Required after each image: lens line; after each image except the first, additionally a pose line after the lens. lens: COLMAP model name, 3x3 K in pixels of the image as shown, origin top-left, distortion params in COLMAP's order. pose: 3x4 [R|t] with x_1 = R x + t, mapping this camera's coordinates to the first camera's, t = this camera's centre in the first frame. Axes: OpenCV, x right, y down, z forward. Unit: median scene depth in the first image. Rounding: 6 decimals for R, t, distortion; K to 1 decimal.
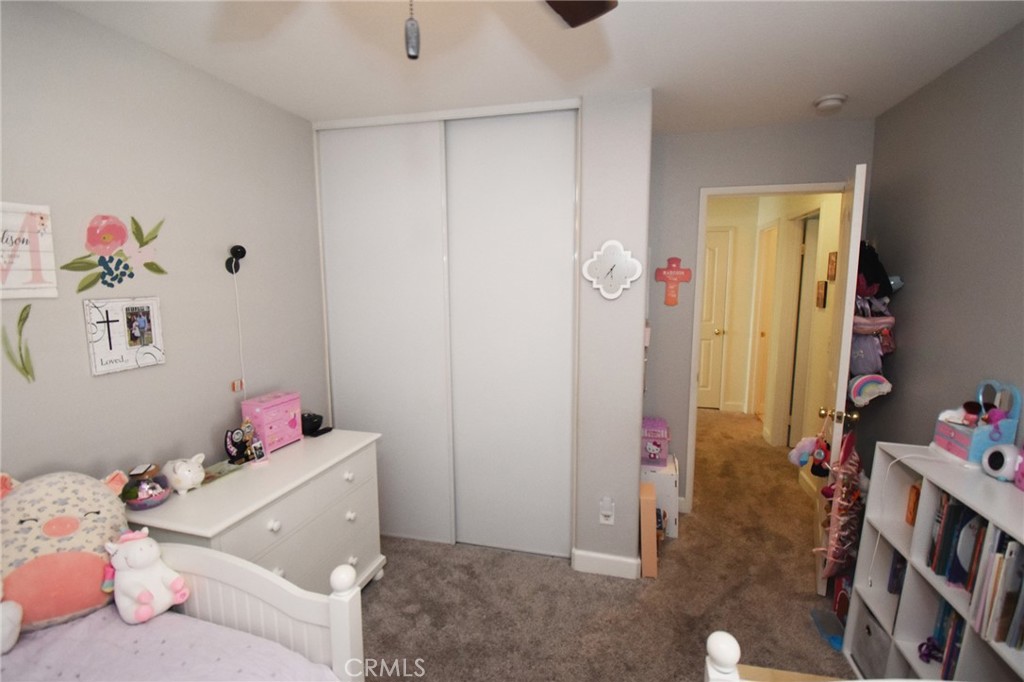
lens RADIAL K [[465.4, 0, 516.3], [0, 465.4, 327.4], [0, 0, 1]] dist [-0.011557, -0.000434]
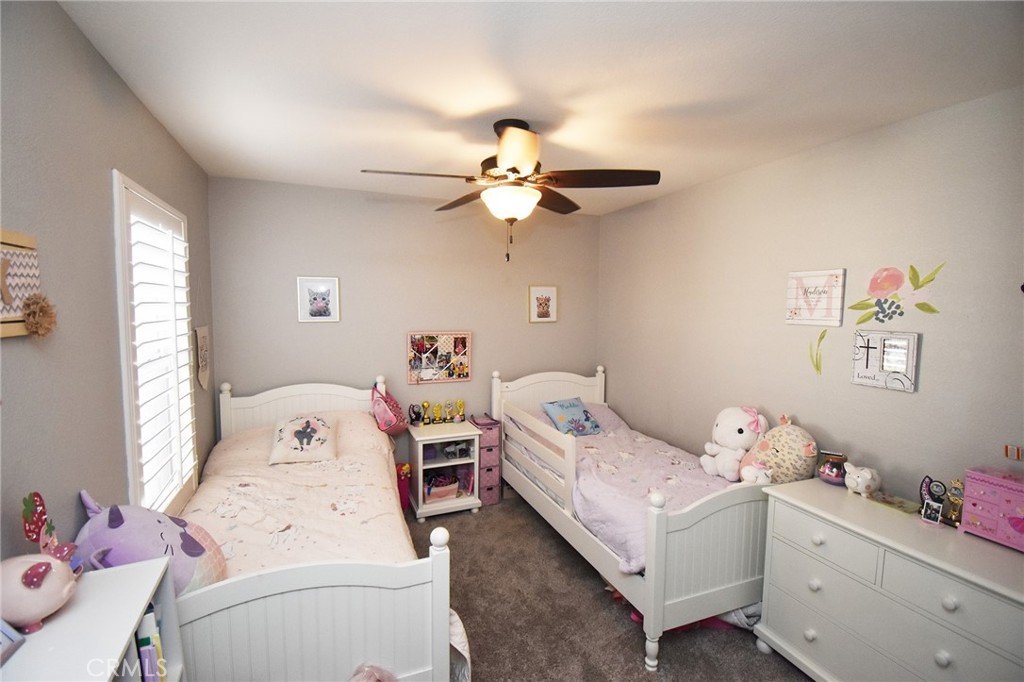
lens RADIAL K [[455.9, 0, 515.1], [0, 455.9, 341.9], [0, 0, 1]] dist [-0.007186, -0.000469]
pose [[-0.784204, 0.035259, -0.619501, 0.730766], [-0.086137, 0.982532, 0.164960, -0.155692], [0.614496, 0.182724, -0.767468, 1.358900]]
